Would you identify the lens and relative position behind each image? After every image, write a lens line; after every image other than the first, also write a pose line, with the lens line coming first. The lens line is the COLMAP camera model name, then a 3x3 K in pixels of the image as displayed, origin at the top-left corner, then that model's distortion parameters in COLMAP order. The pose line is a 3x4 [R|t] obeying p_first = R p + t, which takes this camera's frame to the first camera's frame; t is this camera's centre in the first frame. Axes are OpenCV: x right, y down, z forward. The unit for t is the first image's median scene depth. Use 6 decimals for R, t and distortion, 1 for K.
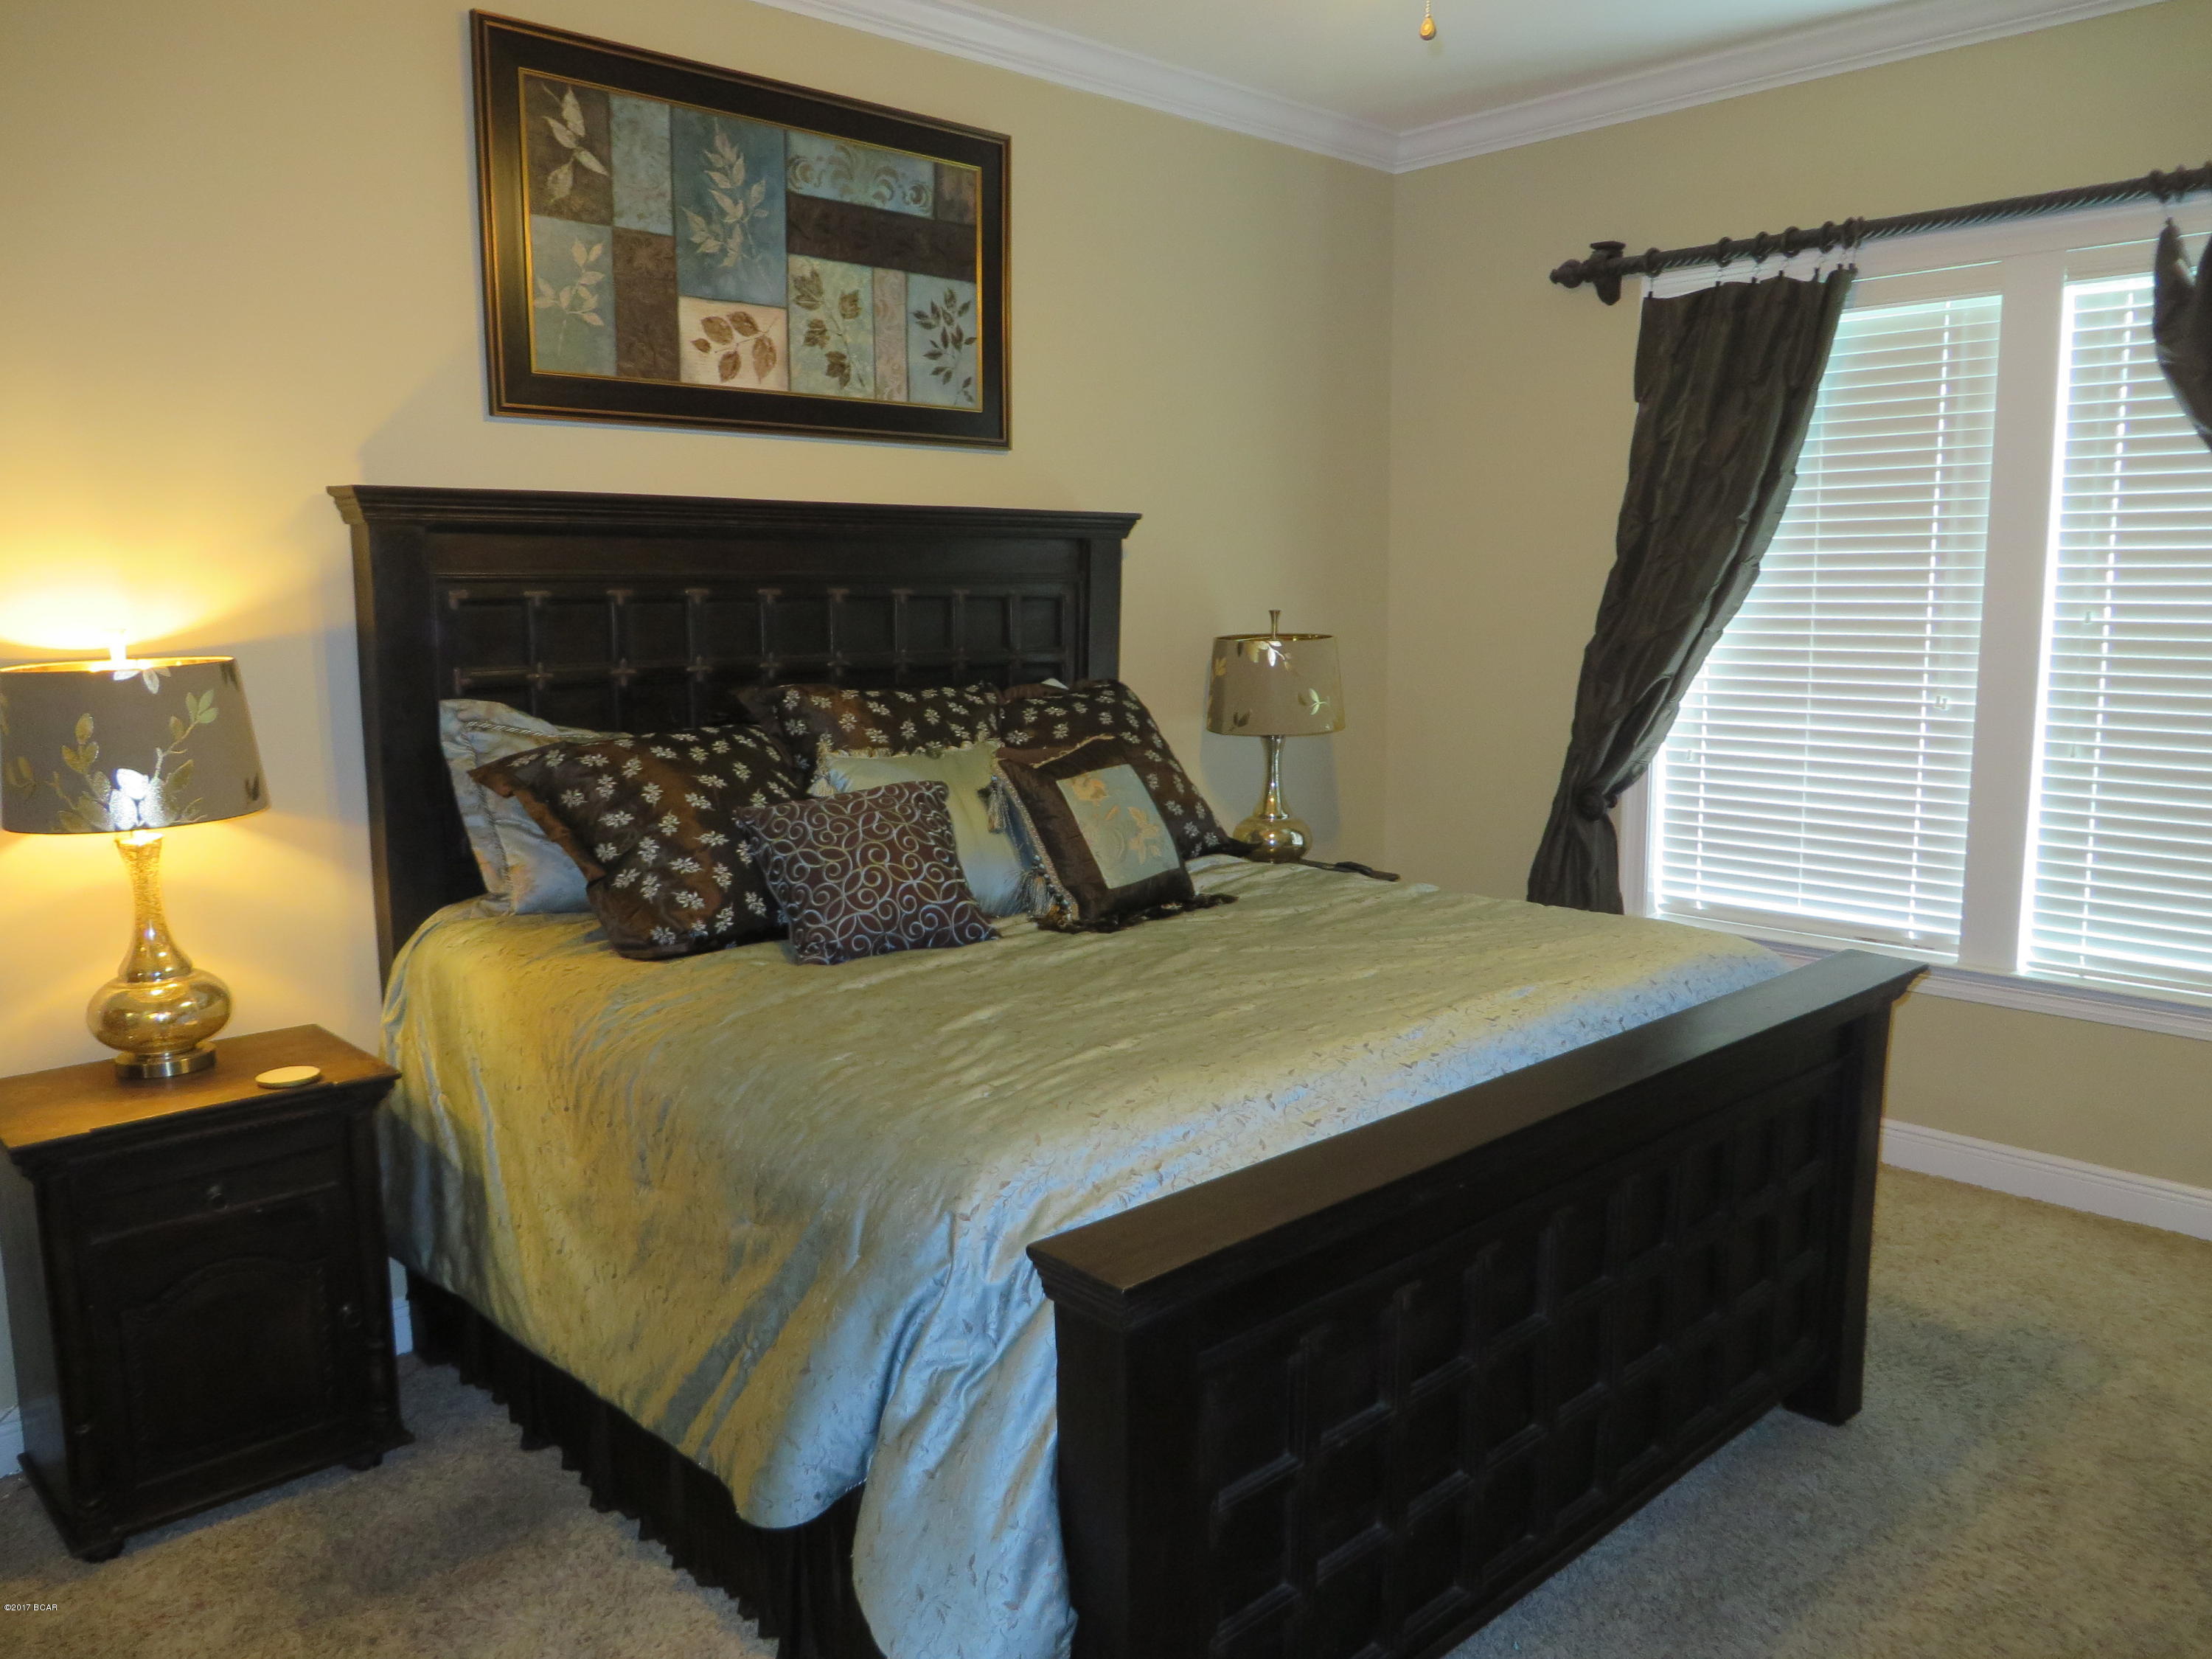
lens RADIAL K [[1647.0, 0, 1094.1], [0, 1647.0, 818.9], [0, 0, 1]] dist [-0.021028, 0.008096]
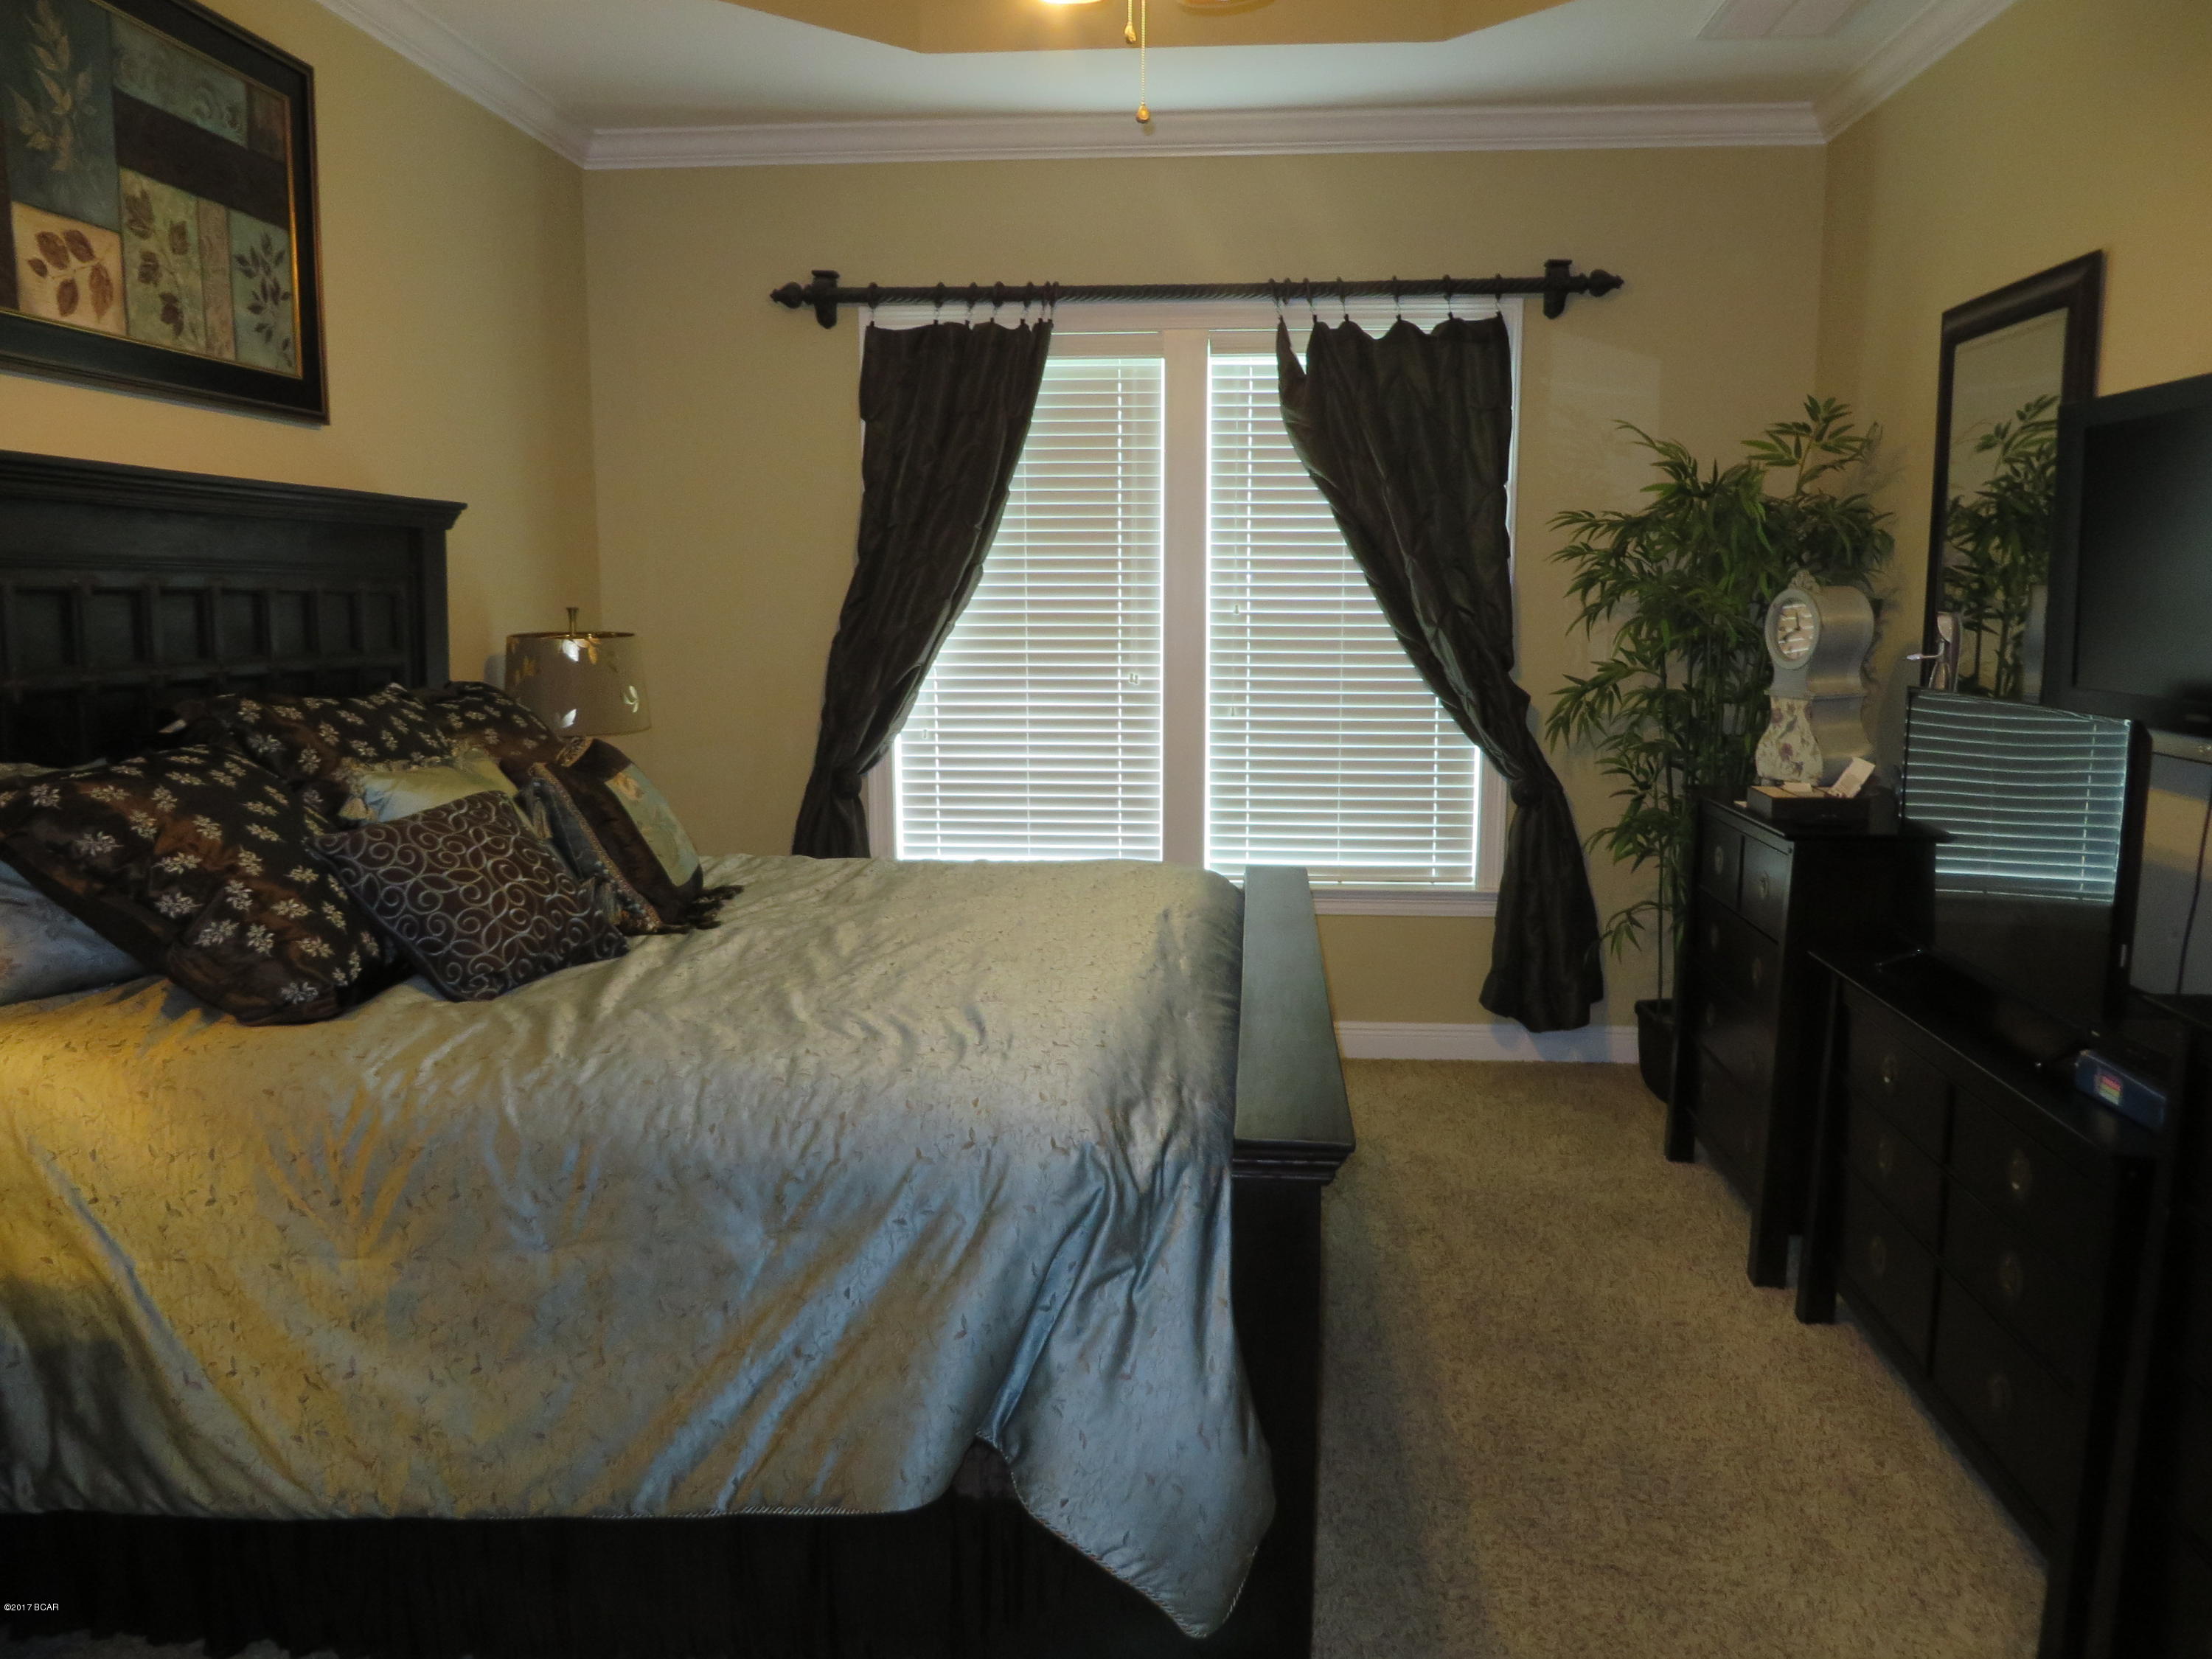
lens RADIAL K [[1647.0, 0, 1094.1], [0, 1647.0, 830.8], [0, 0, 1]] dist [-0.021028, 0.008096]
pose [[0.745096, -0.090186, 0.660832, -0.357438], [0.088565, 0.995420, 0.035990, -0.003298], [-0.661051, 0.031710, 0.749671, 0.080400]]
